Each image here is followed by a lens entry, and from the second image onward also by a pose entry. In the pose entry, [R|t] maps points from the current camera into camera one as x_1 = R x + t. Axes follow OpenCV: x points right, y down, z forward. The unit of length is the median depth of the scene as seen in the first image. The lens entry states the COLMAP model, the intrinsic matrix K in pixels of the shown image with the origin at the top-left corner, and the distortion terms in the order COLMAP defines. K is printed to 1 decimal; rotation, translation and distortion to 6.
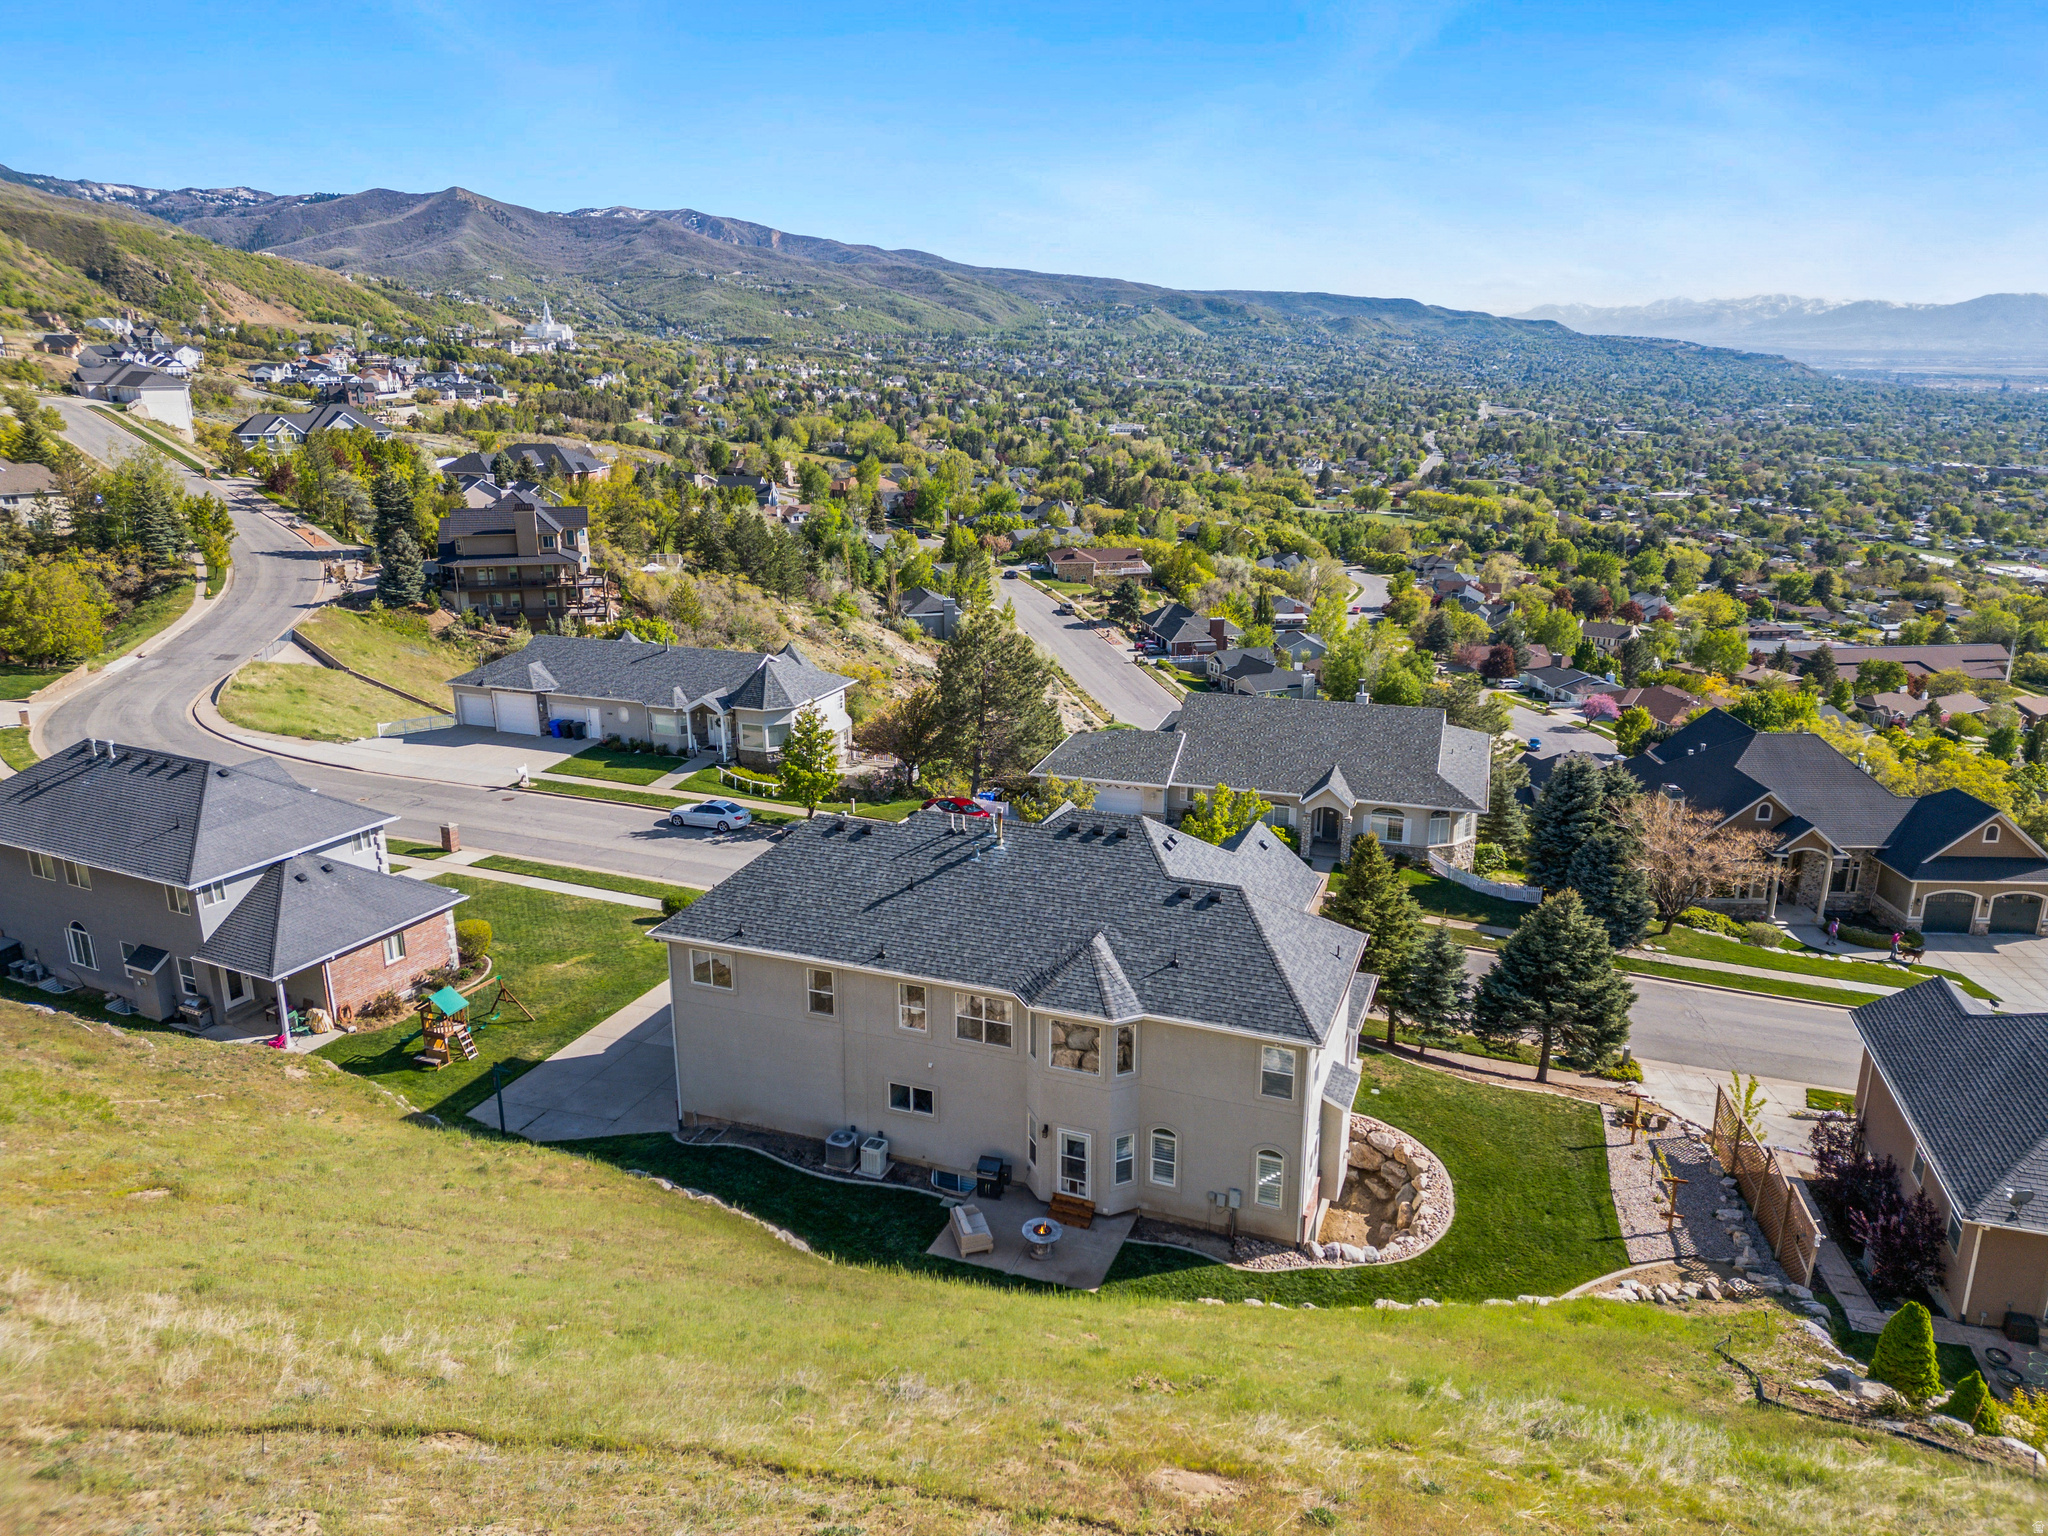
lens RADIAL K [[1423.1, 0, 1024.0], [0, 1423.1, 768.0], [0, 0, 1]] dist [0.086132, -0.083624]
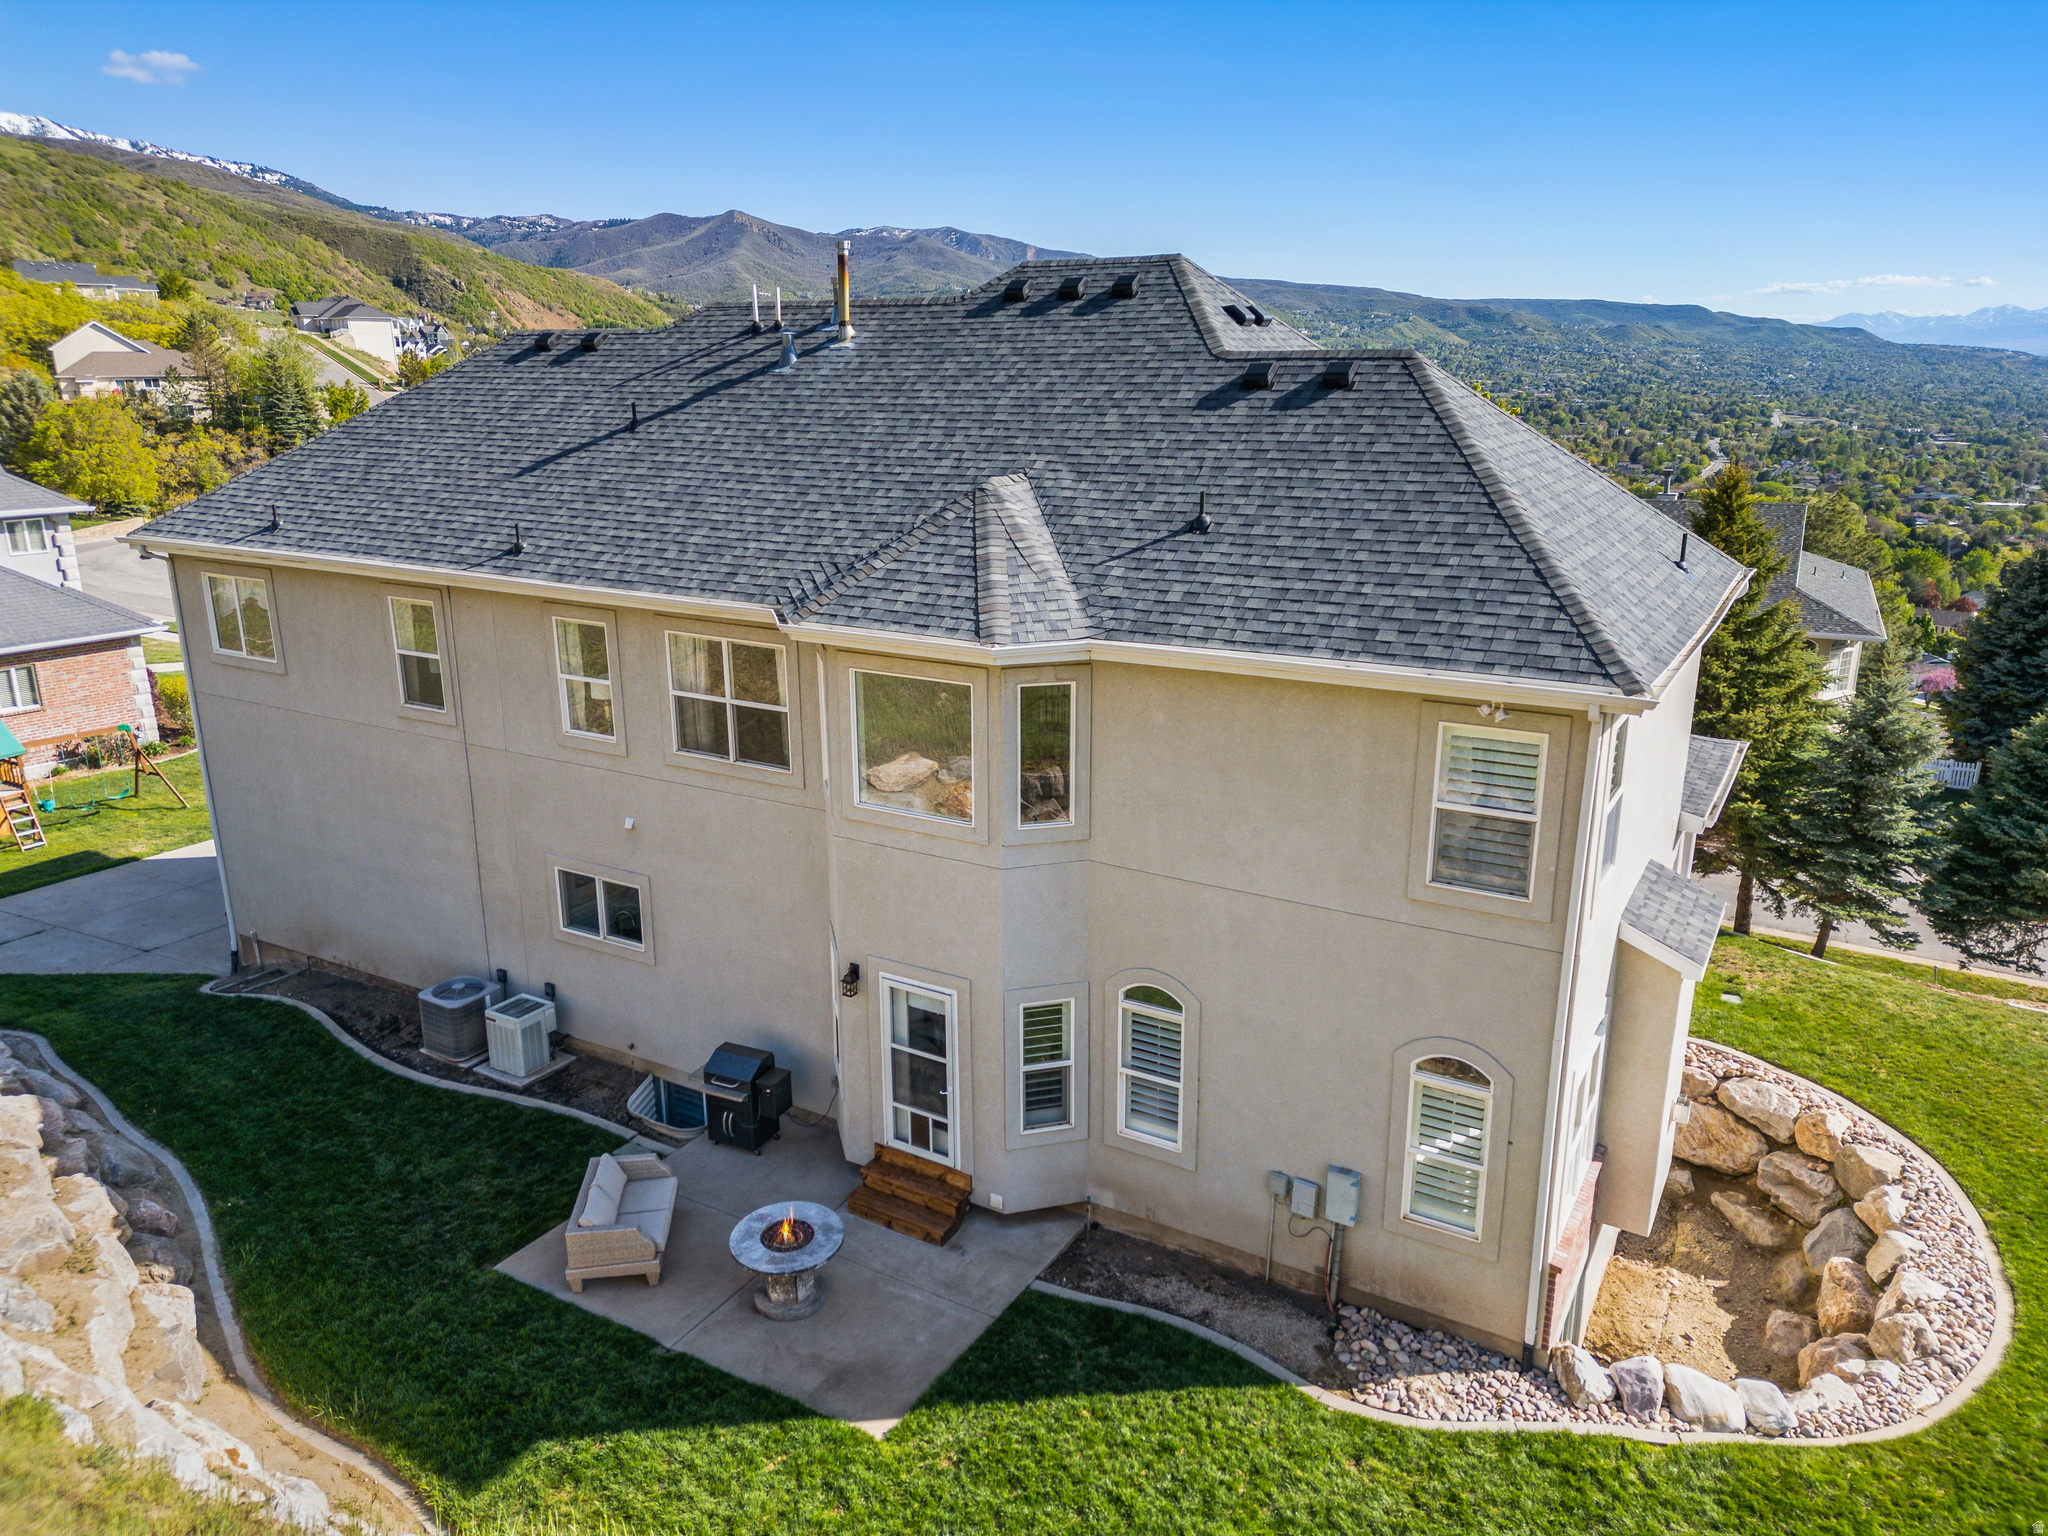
lens RADIAL K [[1423.1, 0, 1024.0], [0, 1423.1, 768.0], [0, 0, 1]] dist [0.086132, -0.083624]
pose [[0.986197, 0.042215, -0.160102, 0.105137], [-0.043772, 0.999022, -0.006209, 0.173634], [0.159683, 0.013131, 0.987081, 0.553362]]
